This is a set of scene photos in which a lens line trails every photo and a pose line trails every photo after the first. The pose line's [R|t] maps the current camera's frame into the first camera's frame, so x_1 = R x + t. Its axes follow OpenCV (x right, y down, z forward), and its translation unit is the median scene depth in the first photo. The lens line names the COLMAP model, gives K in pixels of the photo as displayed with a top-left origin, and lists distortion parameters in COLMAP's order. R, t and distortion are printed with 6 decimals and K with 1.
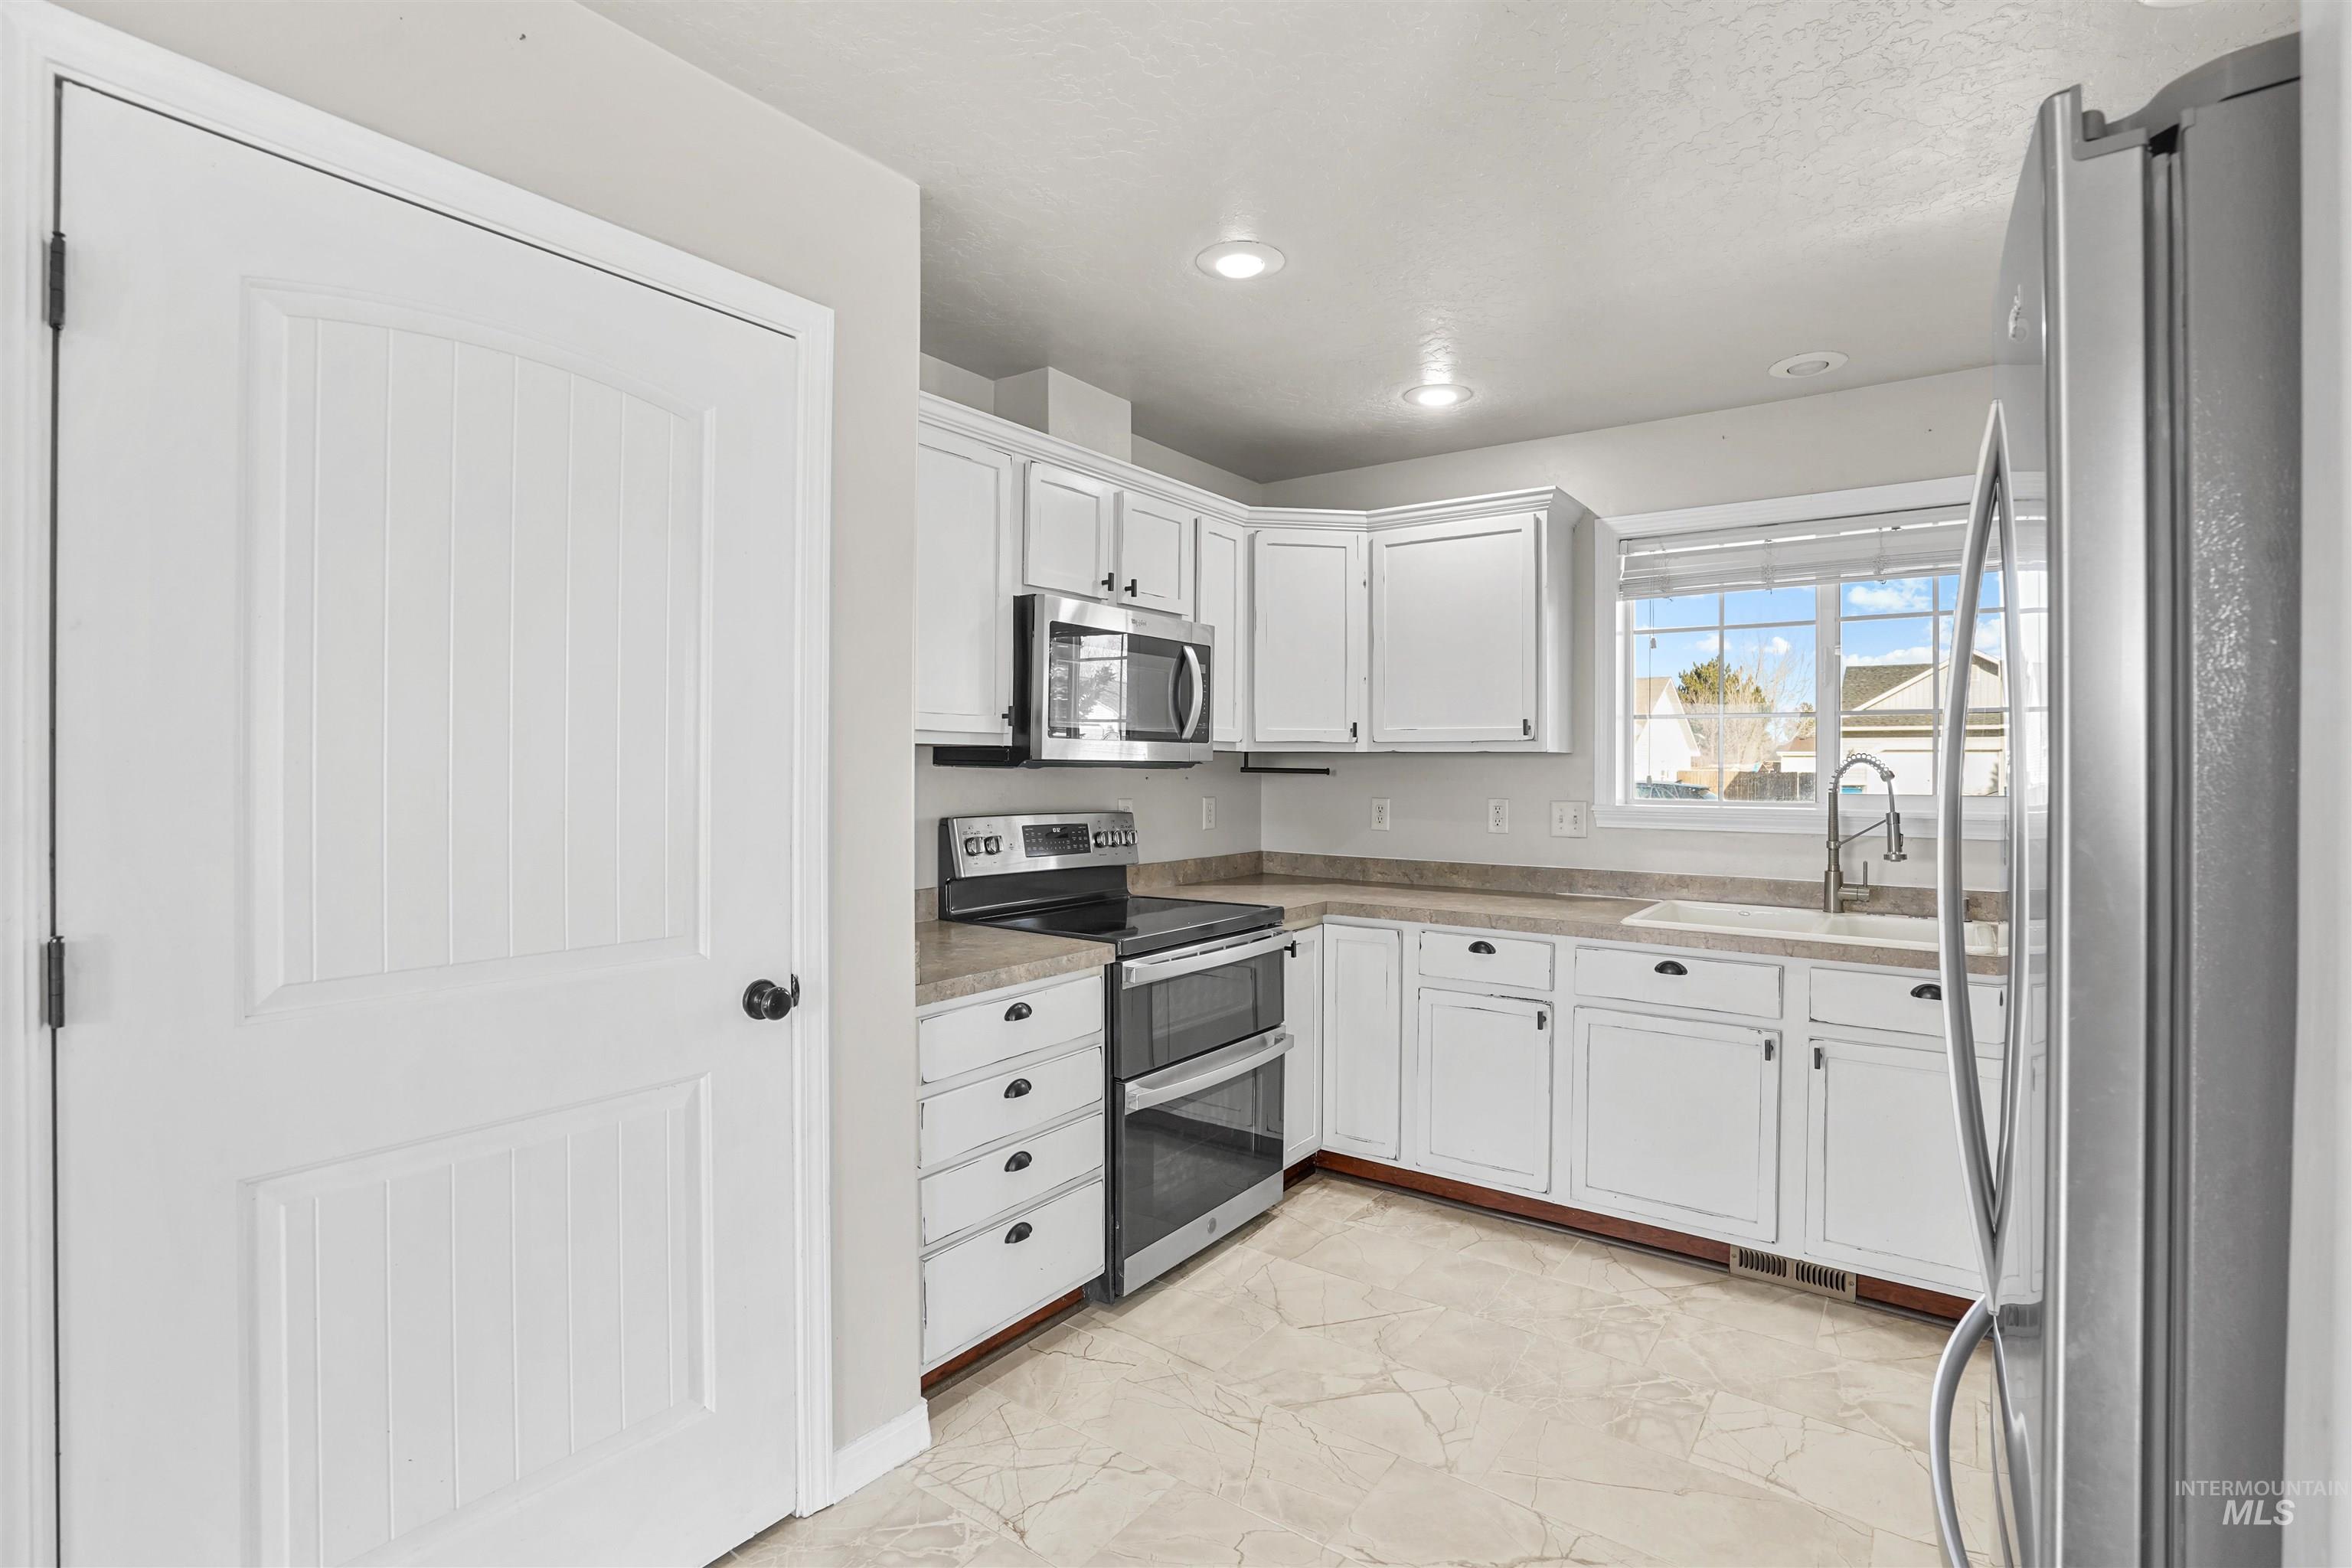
lens RADIAL K [[1088.7, 0, 1186.4], [0, 1088.7, 770.7], [0, 0, 1]] dist [-0.040072, 0.006107]
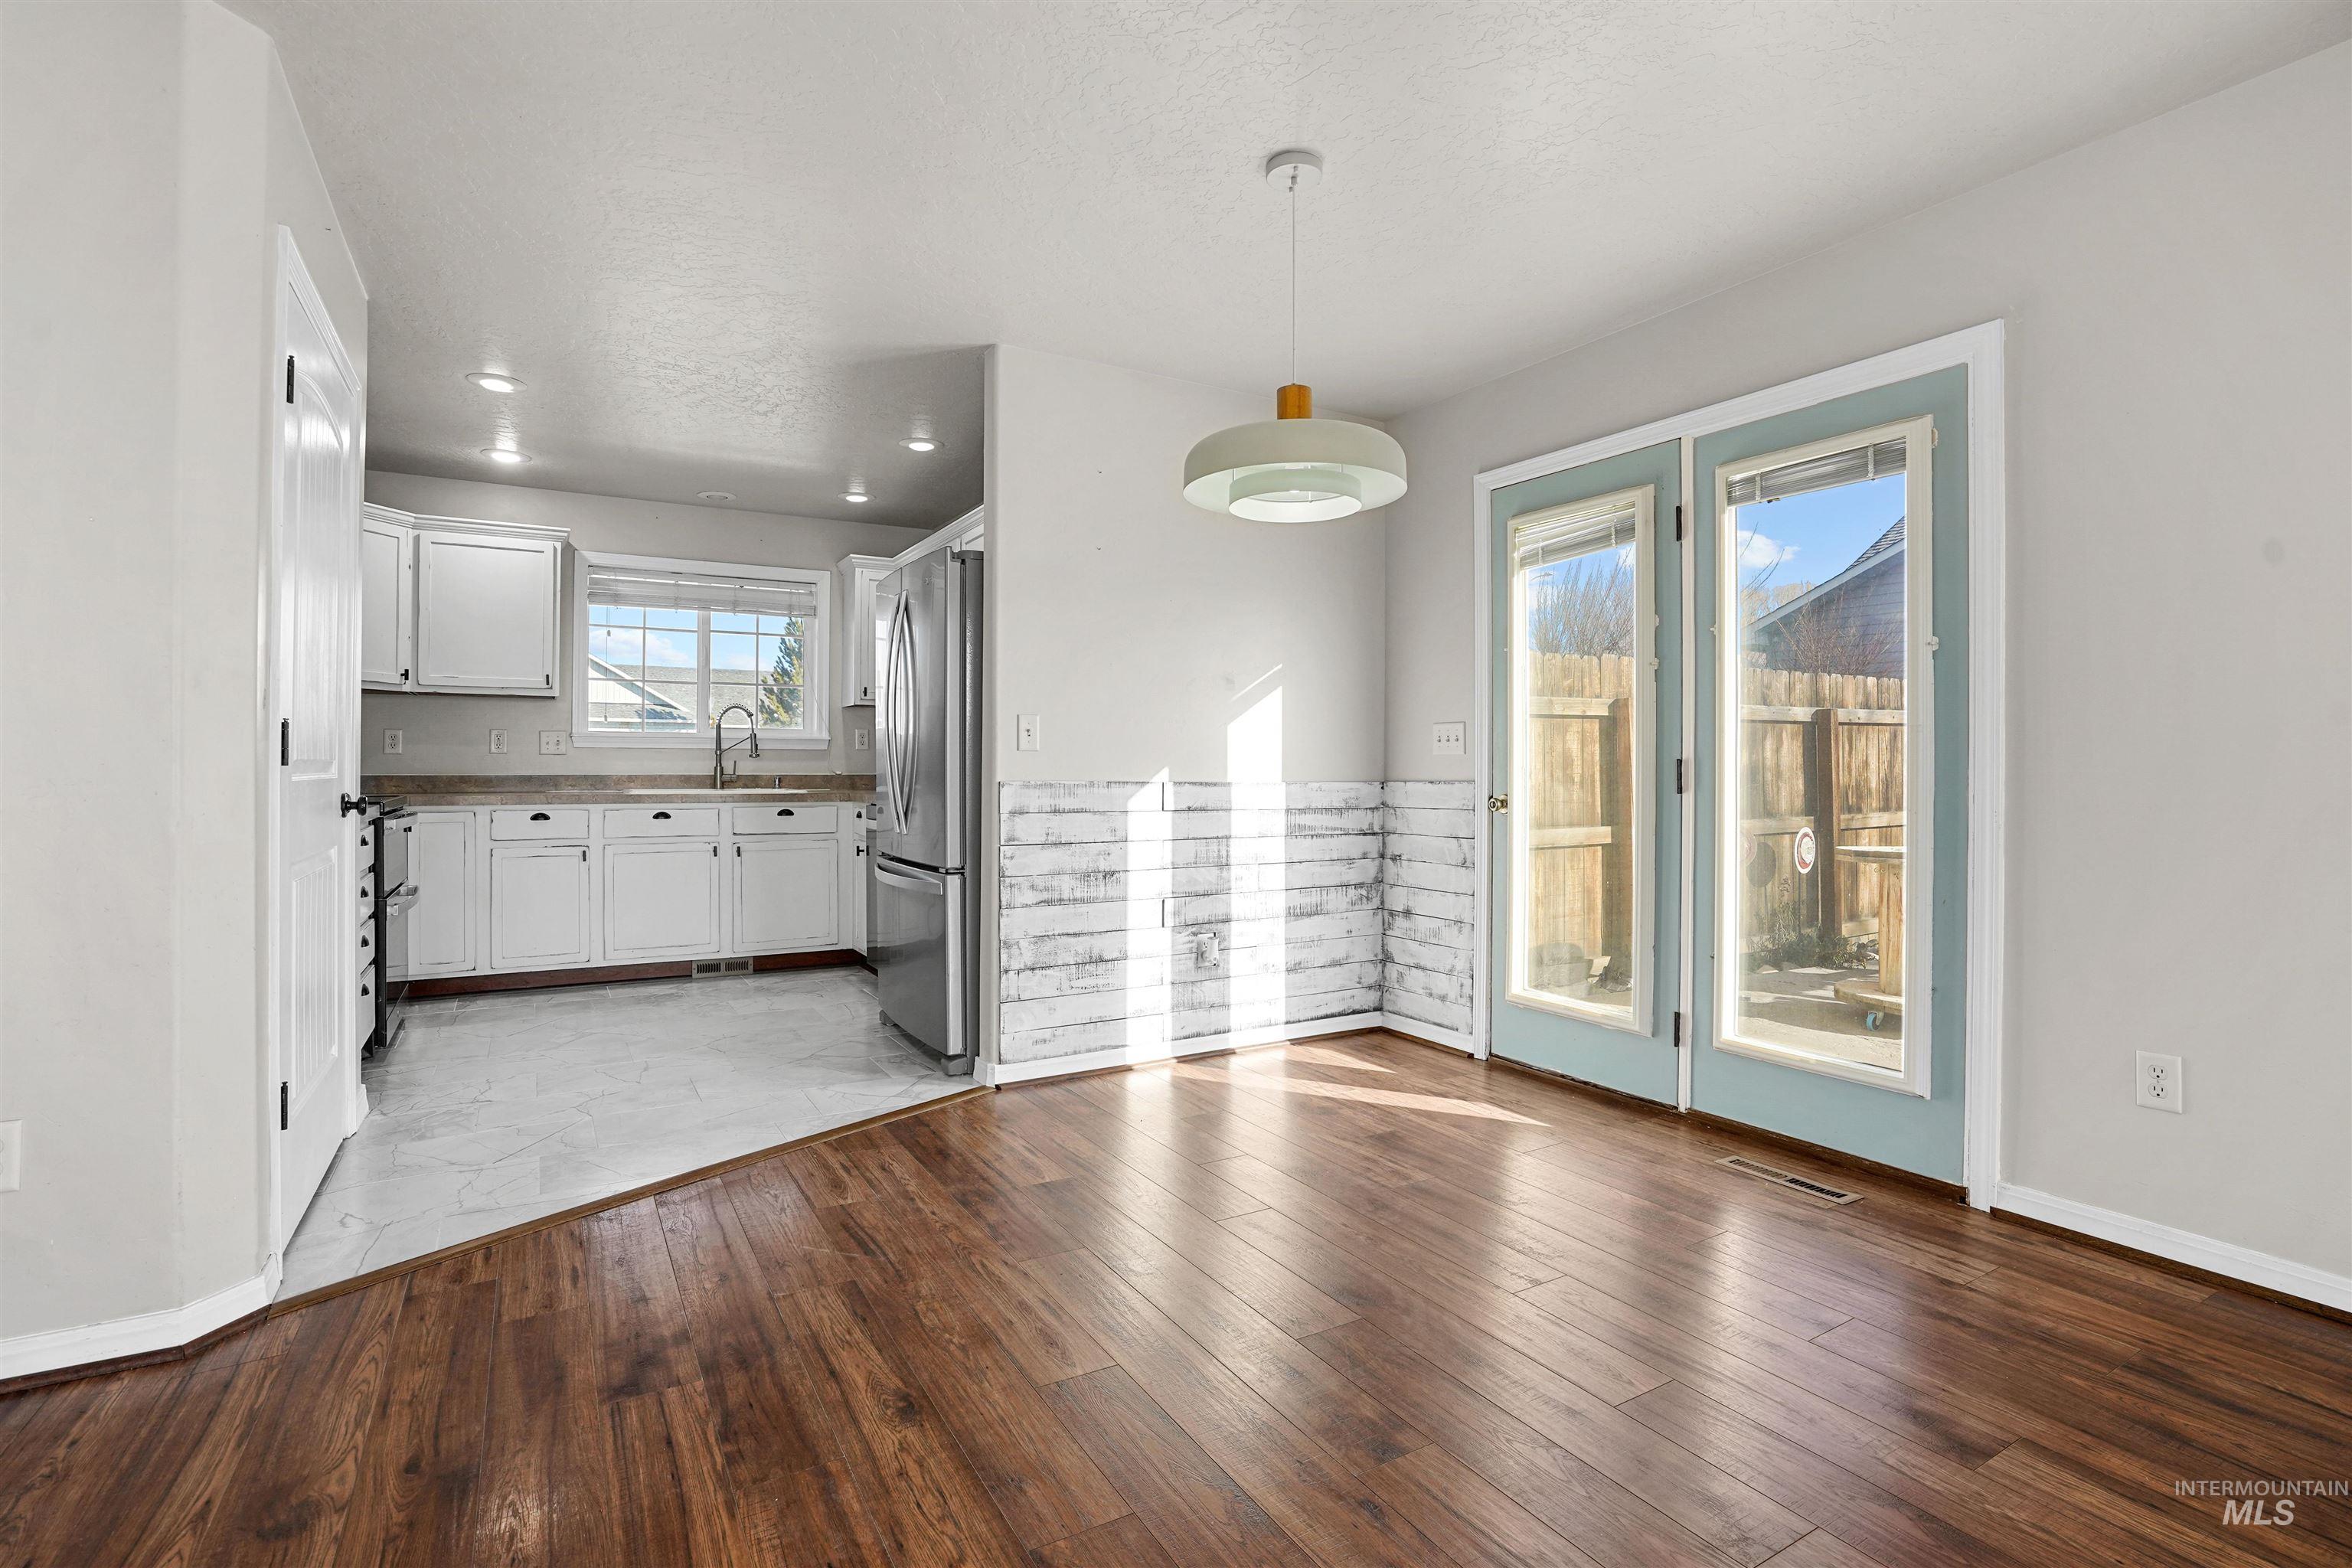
lens RADIAL K [[1088.7, 0, 1166.5], [0, 1088.7, 770.4], [0, 0, 1]] dist [-0.040072, 0.006107]
pose [[0.408202, -0.007086, 0.912864, -0.784168], [-0.000580, 0.999968, 0.008022, 0.082427], [-0.912891, -0.003804, 0.408185, -0.472953]]
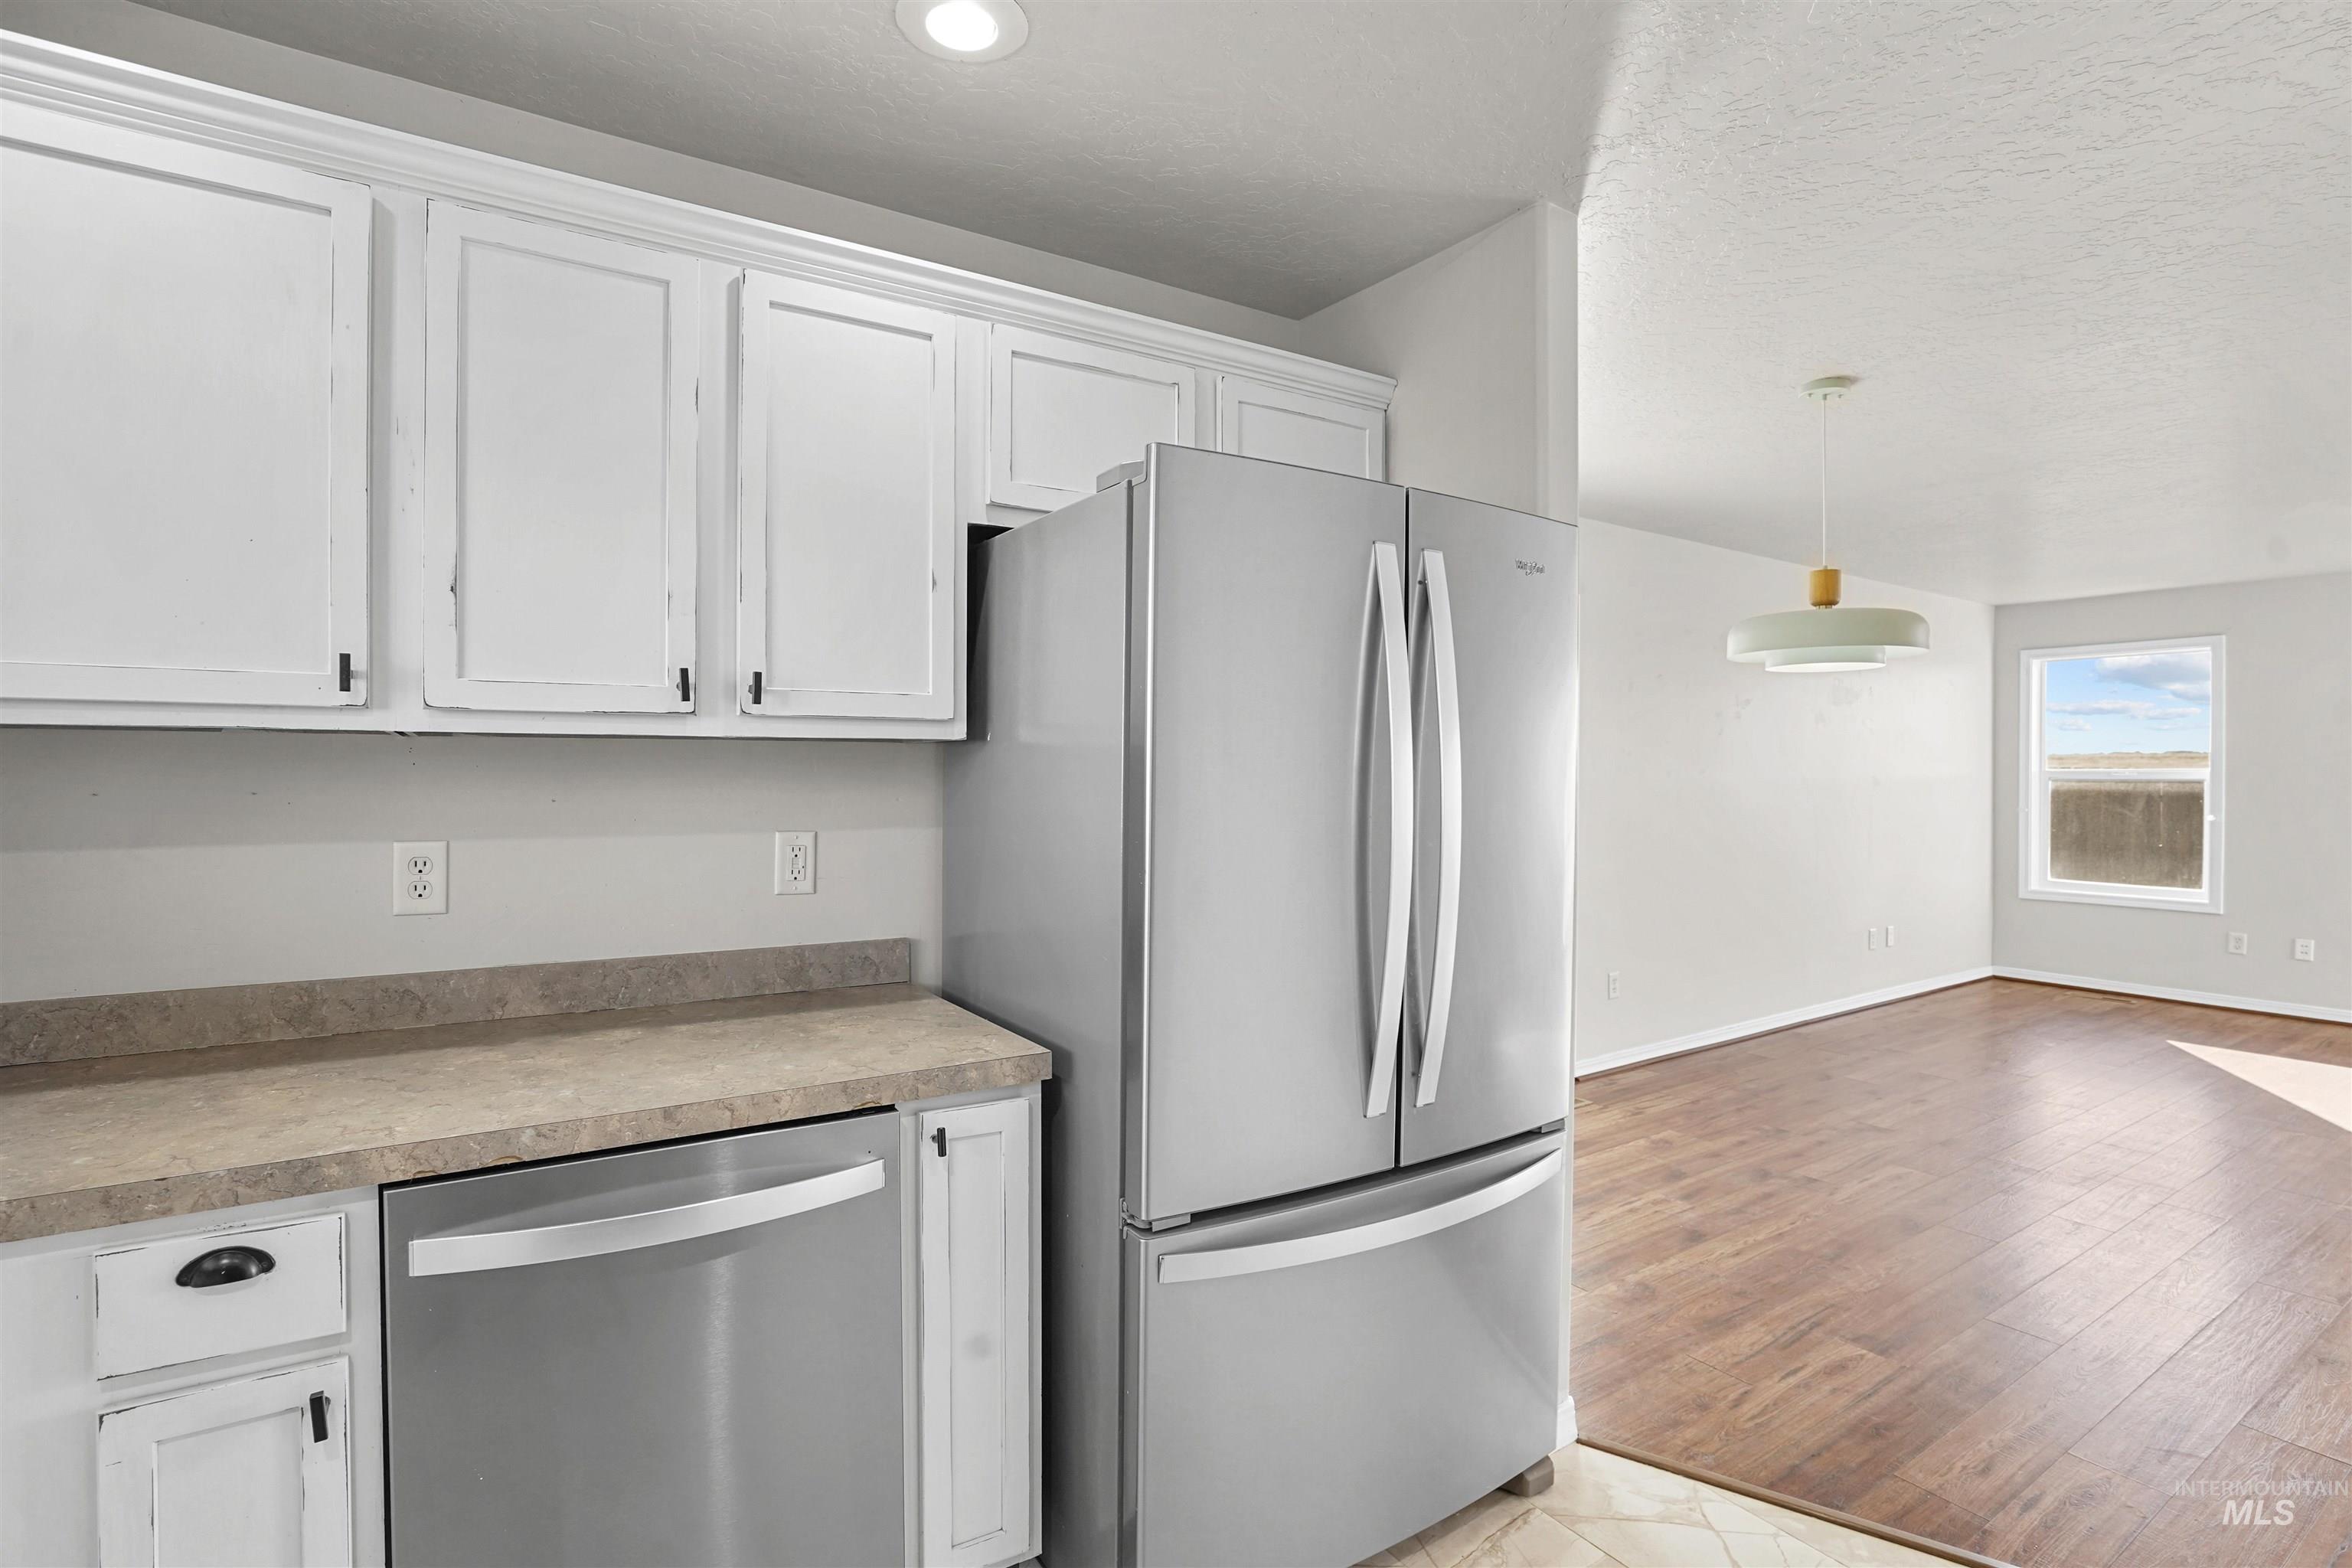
lens RADIAL K [[1088.7, 0, 1168.2], [0, 1088.7, 781.6], [0, 0, 1]] dist [-0.040072, 0.006107]
pose [[-0.928056, -0.015148, 0.372133, 0.169211], [-0.011348, 0.999859, 0.012398, -0.004720], [-0.372268, 0.007283, -0.928097, 0.891694]]
